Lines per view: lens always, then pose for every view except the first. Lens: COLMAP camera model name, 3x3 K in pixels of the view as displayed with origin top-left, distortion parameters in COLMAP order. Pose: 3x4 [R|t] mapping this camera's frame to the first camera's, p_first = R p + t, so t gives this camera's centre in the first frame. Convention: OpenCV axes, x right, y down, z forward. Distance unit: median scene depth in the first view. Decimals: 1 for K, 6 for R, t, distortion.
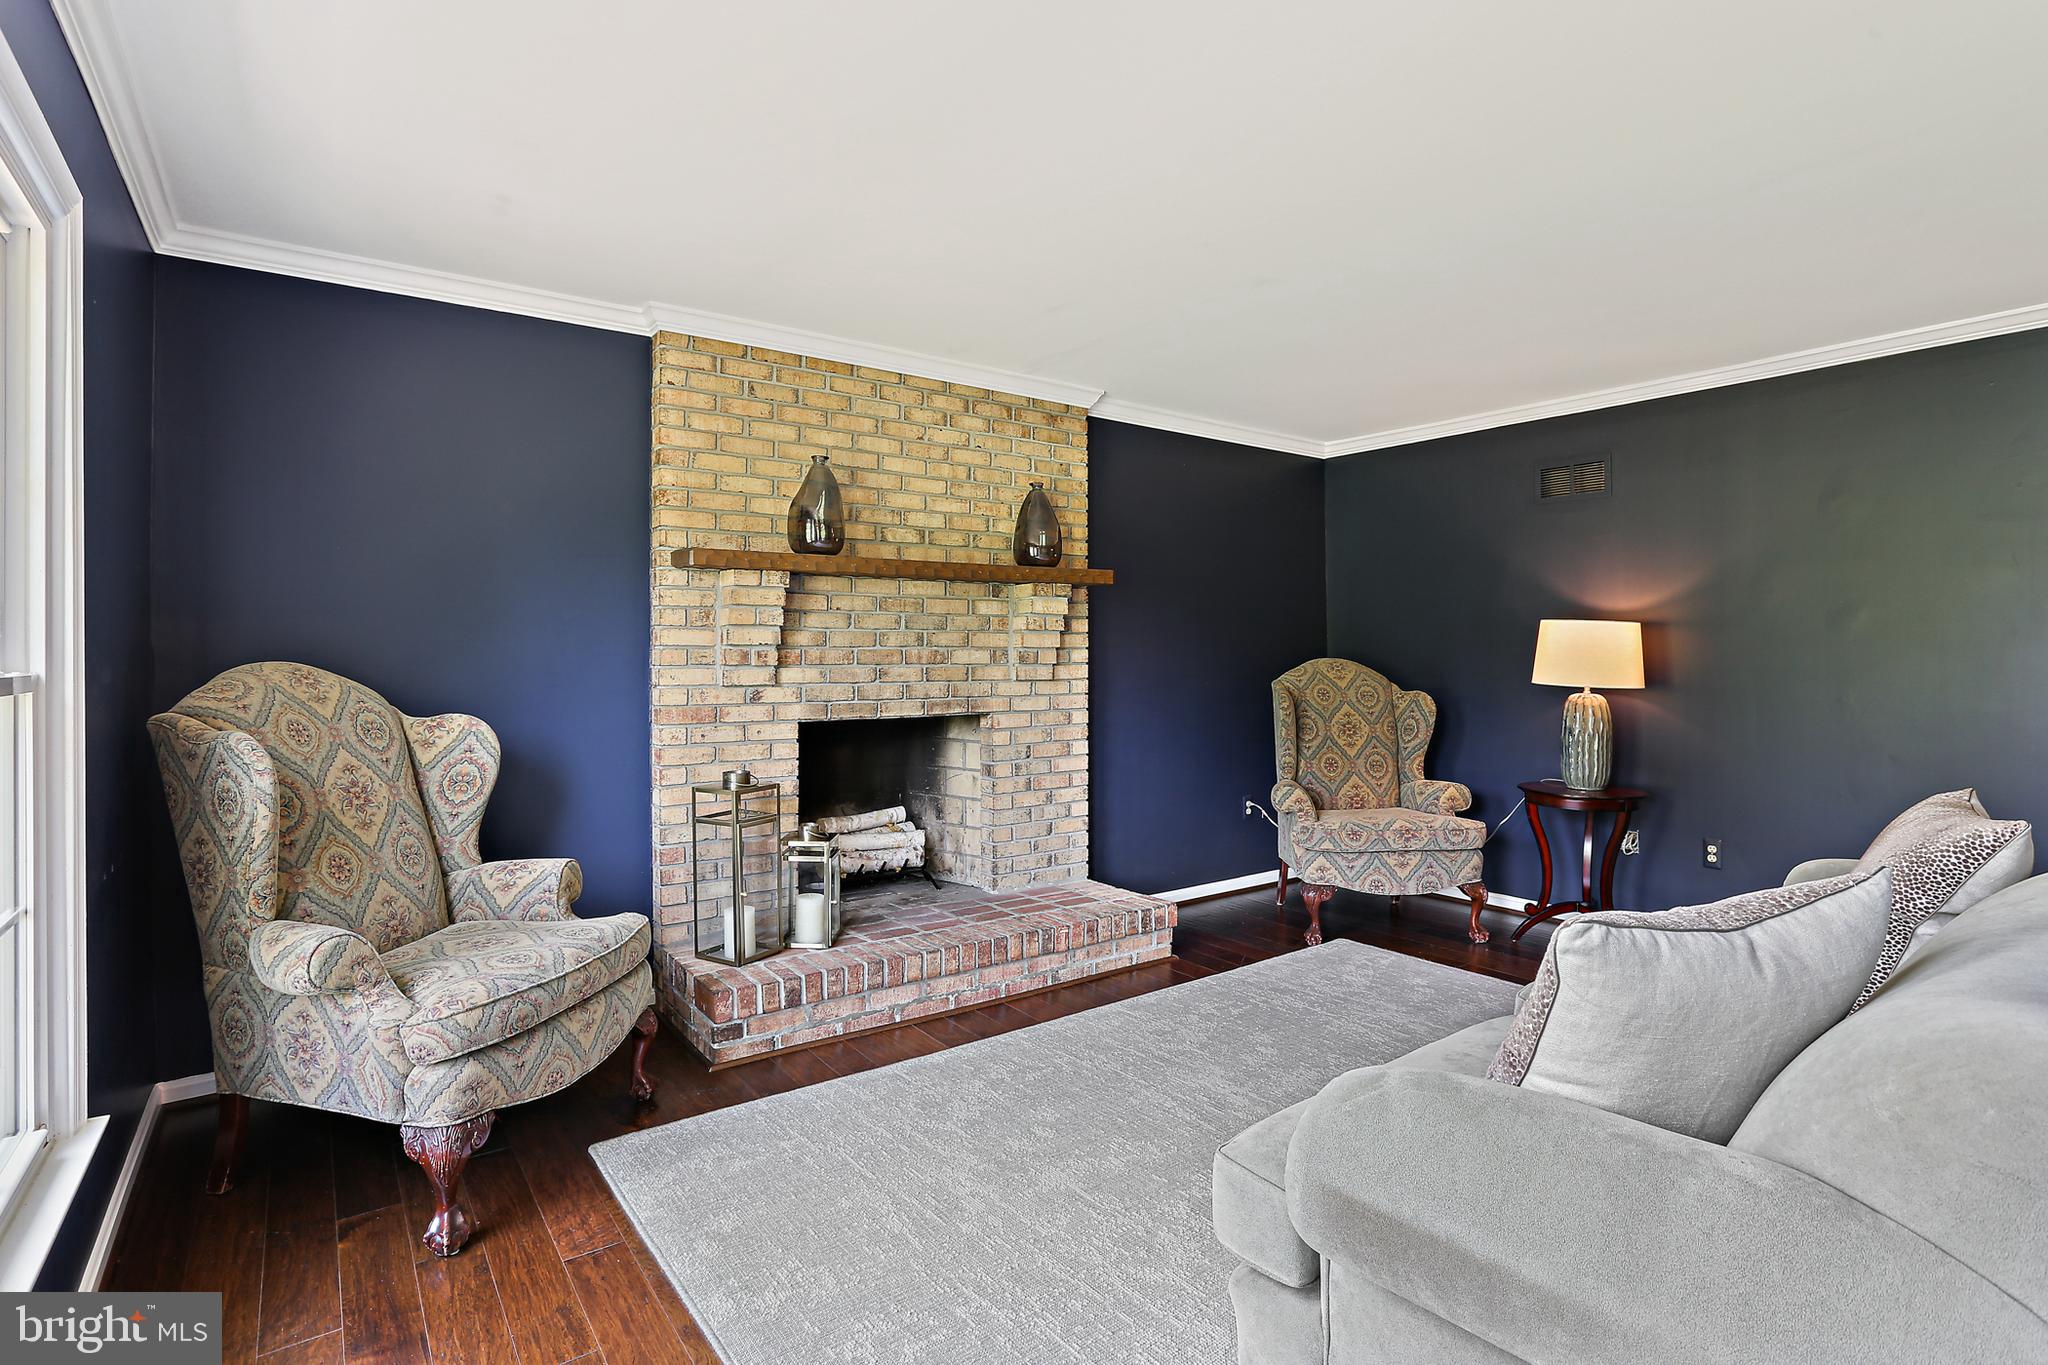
lens RADIAL K [[1000.5, 0, 1029.4], [0, 1000.5, 646.8], [0, 0, 1]] dist [-0.015730, 0.003647]
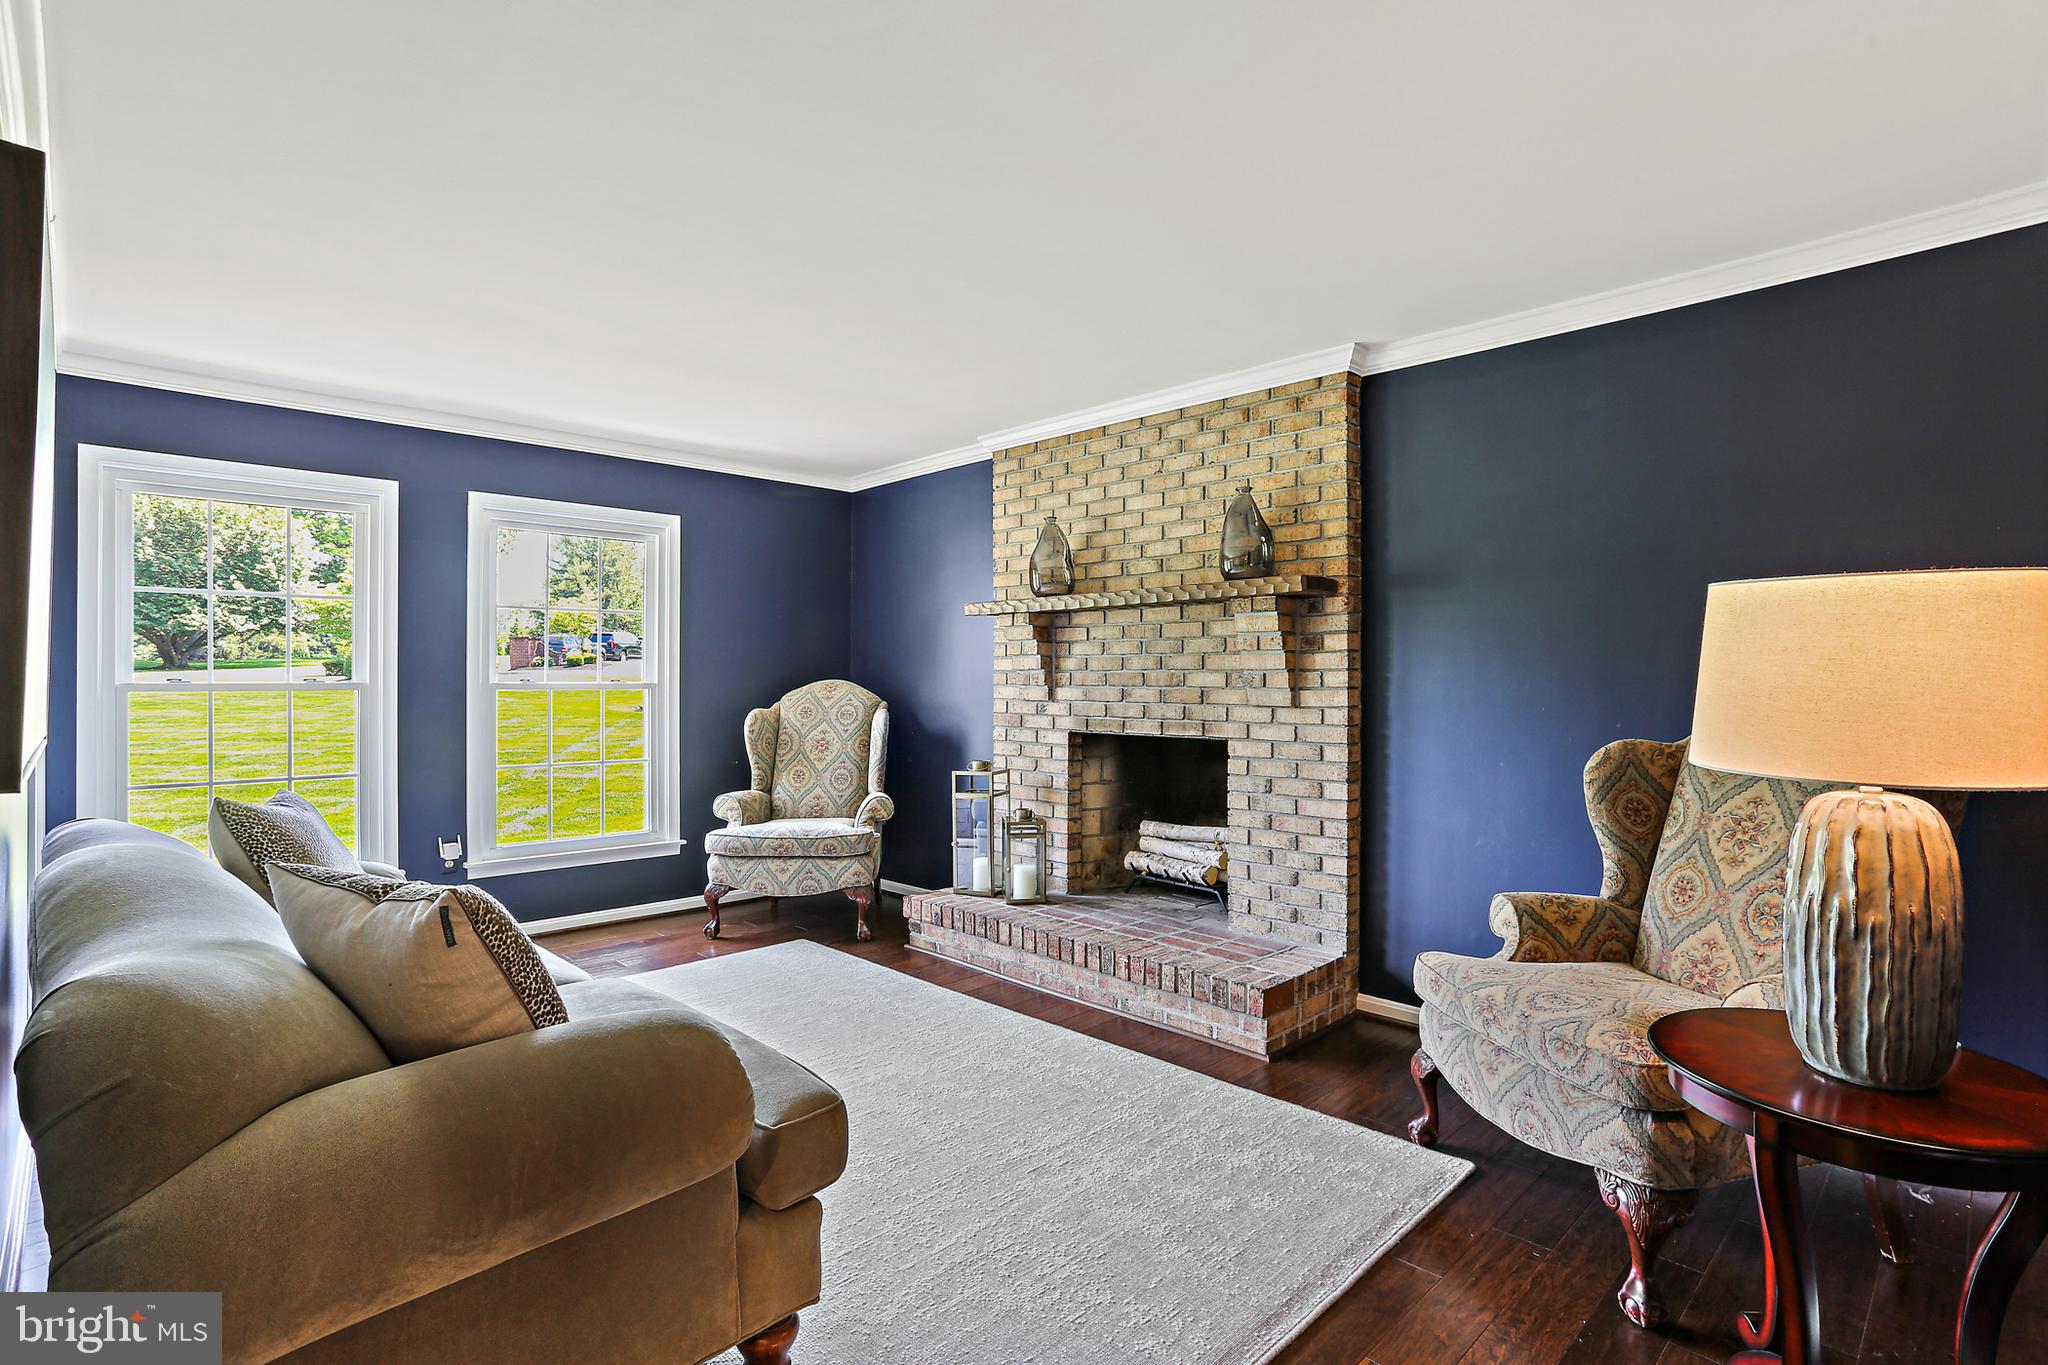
lens RADIAL K [[1000.5, 0, 1038.6], [0, 1000.5, 681.4], [0, 0, 1]] dist [-0.015730, 0.003647]
pose [[0.164753, 0.004772, -0.986323, 0.899272], [0.004558, 0.999974, 0.005599, 0.005637], [0.986324, -0.005418, 0.164727, 0.692411]]
